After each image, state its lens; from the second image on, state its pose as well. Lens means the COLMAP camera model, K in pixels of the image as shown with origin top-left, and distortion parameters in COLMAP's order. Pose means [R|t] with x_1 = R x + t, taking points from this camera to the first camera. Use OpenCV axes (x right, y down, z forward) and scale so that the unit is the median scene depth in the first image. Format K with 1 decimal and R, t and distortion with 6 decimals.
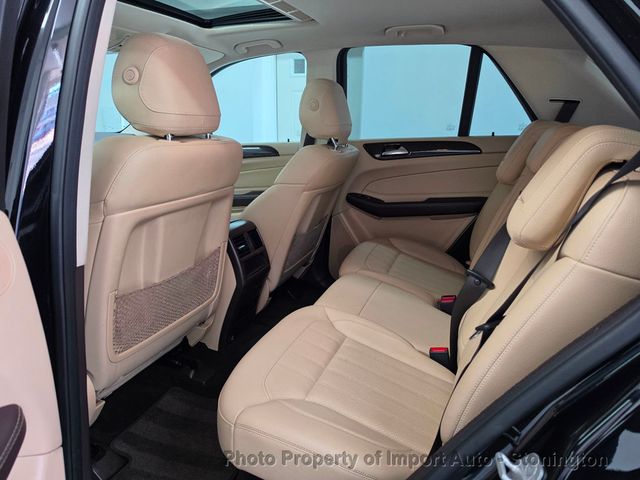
lens RADIAL K [[431.2, 0, 320.0], [0, 431.2, 240.0], [0, 0, 1]] dist [0.065370, -0.104417]
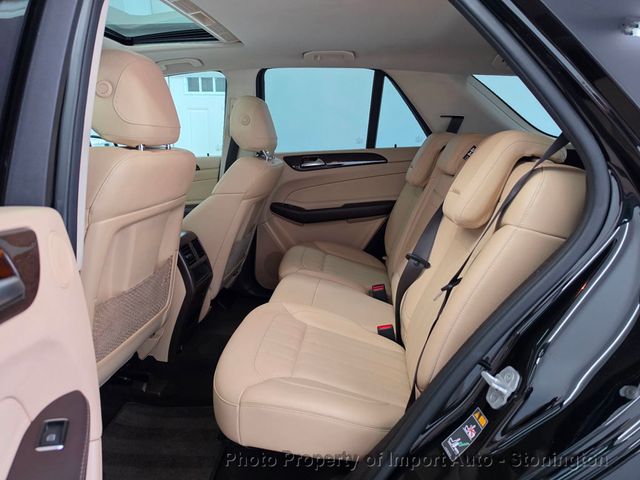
lens RADIAL K [[421.1, 0, 320.0], [0, 421.1, 240.0], [0, 0, 1]] dist [0.064256, -0.099120]
pose [[0.969174, -0.067755, 0.236878, -0.099730], [0.075577, 0.996849, -0.024086, 0.023011], [-0.234500, 0.041246, 0.971241, -0.046884]]
